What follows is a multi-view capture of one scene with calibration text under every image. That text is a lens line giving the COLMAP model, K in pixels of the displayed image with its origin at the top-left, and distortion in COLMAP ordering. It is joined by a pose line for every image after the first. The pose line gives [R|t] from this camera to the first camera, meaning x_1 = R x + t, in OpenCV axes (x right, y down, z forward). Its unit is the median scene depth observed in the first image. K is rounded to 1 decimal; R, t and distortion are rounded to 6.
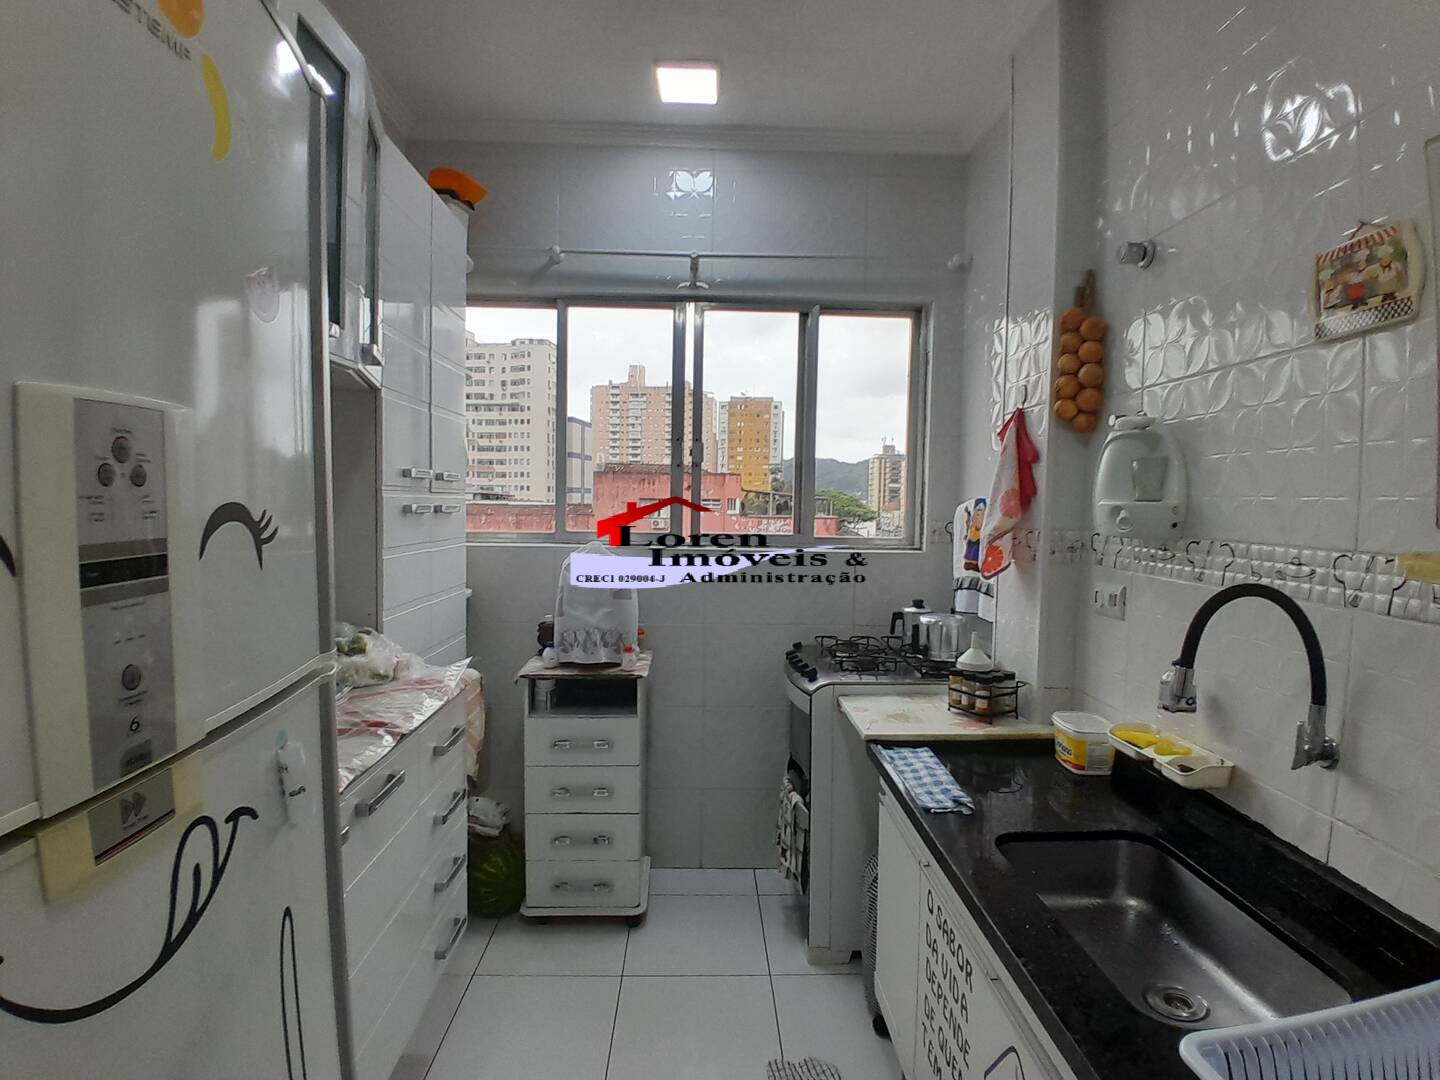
lens RADIAL K [[716.1, 0, 718.1], [0, 716.1, 538.0], [0, 0, 1]] dist [0.004157, -0.049197]
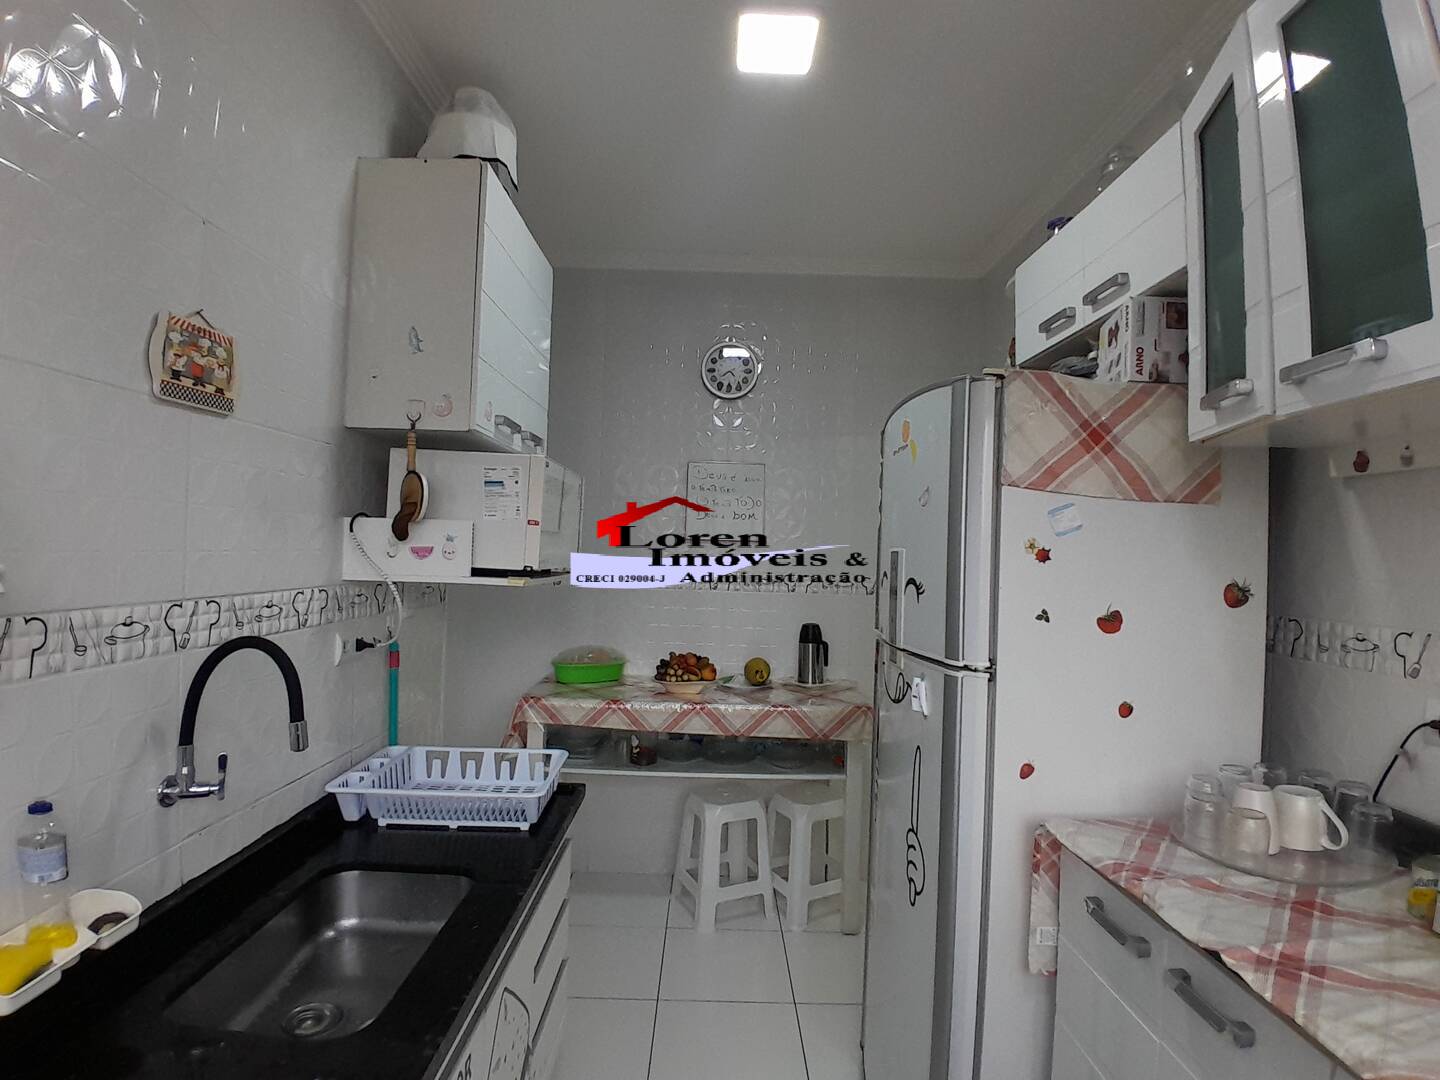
lens RADIAL K [[716.1, 0, 718.1], [0, 716.1, 538.0], [0, 0, 1]] dist [0.004157, -0.049197]
pose [[-0.999039, -0.039136, 0.019758, 0.036146], [-0.038341, 0.998498, 0.039145, -0.166938], [-0.021260, 0.038349, -0.999038, 2.224551]]
